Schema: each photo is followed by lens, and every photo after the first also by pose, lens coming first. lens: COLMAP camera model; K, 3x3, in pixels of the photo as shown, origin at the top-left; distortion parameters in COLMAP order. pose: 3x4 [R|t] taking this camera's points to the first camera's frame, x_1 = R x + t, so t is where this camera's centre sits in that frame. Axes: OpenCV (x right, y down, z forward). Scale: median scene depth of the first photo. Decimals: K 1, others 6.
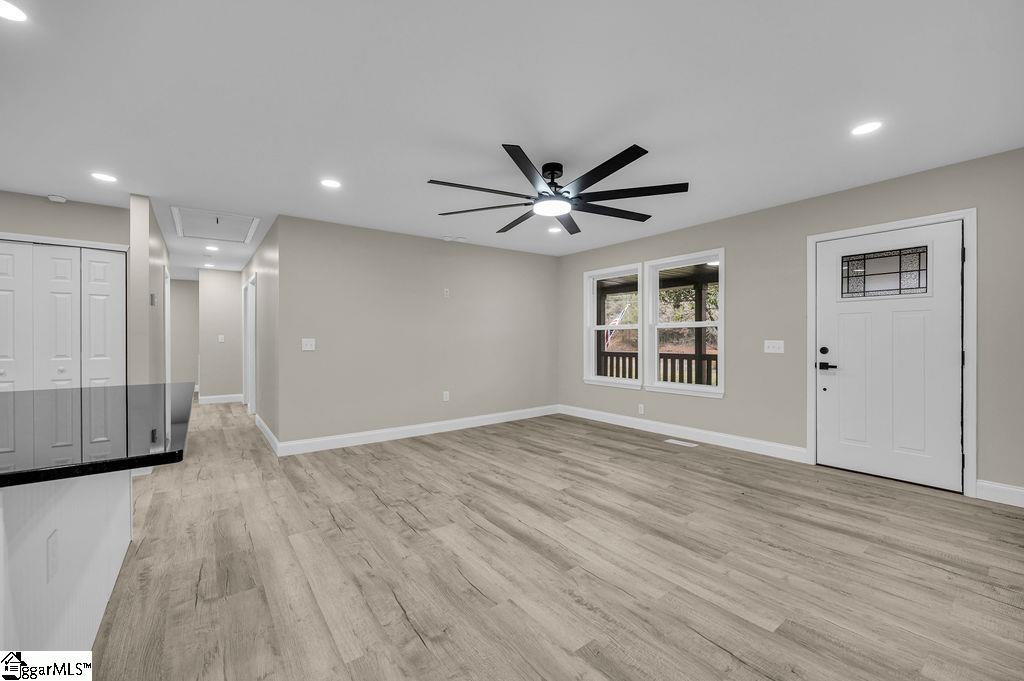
lens RADIAL K [[421.1, 0, 511.4], [0, 421.1, 342.4], [0, 0, 1]] dist [0.003007, 0.001203]
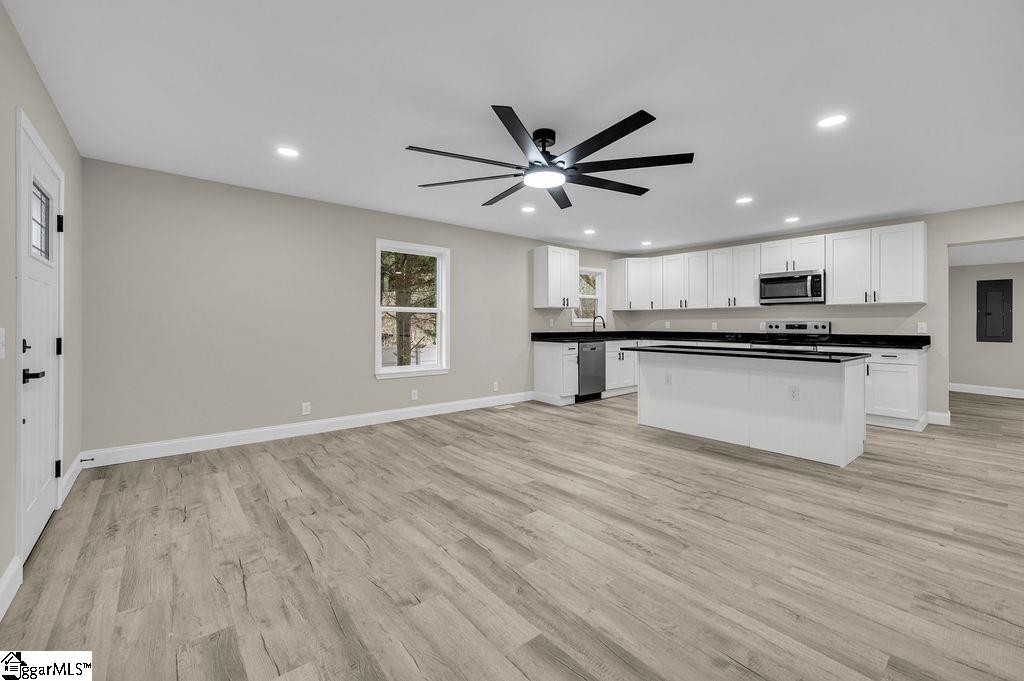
lens RADIAL K [[421.1, 0, 507.7], [0, 421.1, 324.5], [0, 0, 1]] dist [0.003007, 0.001203]
pose [[-0.999360, -0.000684, -0.035766, 0.188119], [-0.001039, 0.999951, 0.009889, -0.013391], [0.035757, 0.009920, -0.999311, 1.693060]]
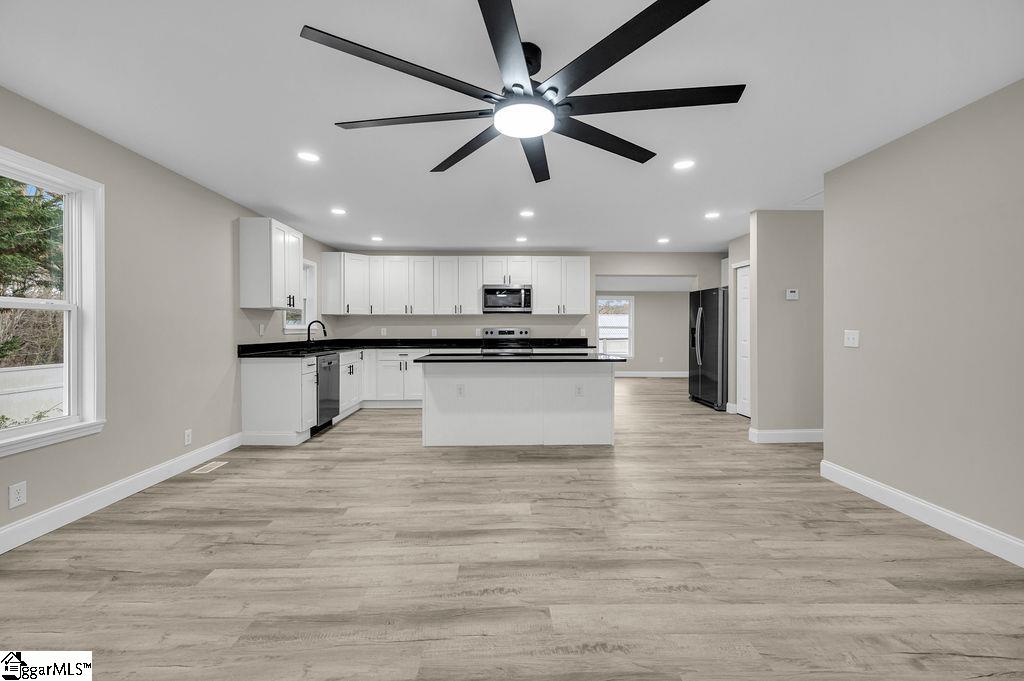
lens RADIAL K [[421.1, 0, 507.2], [0, 421.1, 330.8], [0, 0, 1]] dist [0.003007, 0.001203]
pose [[-0.587709, 0.003344, -0.809066, 0.552216], [-0.004514, 0.999962, 0.007413, -0.011688], [0.809060, 0.008009, -0.587671, 1.197724]]
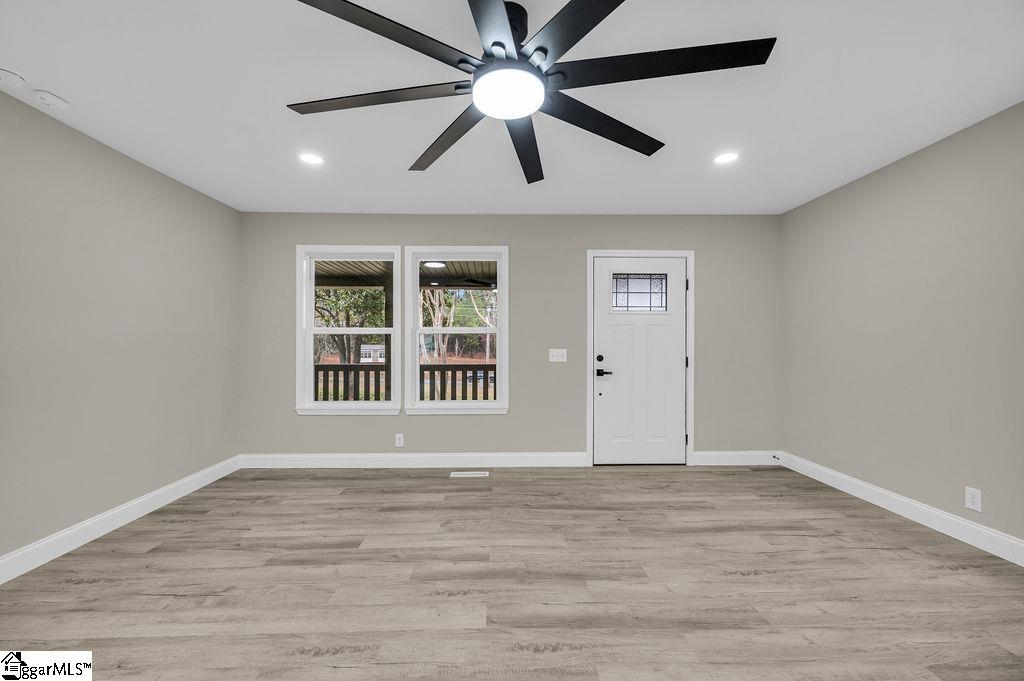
lens RADIAL K [[421.1, 0, 513.8], [0, 421.1, 343.7], [0, 0, 1]] dist [0.003007, 0.001203]
pose [[0.578730, 0.007603, 0.815484, -0.292801], [0.005747, 0.999894, -0.013400, -0.004682], [-0.815499, 0.012441, 0.578624, 0.611925]]
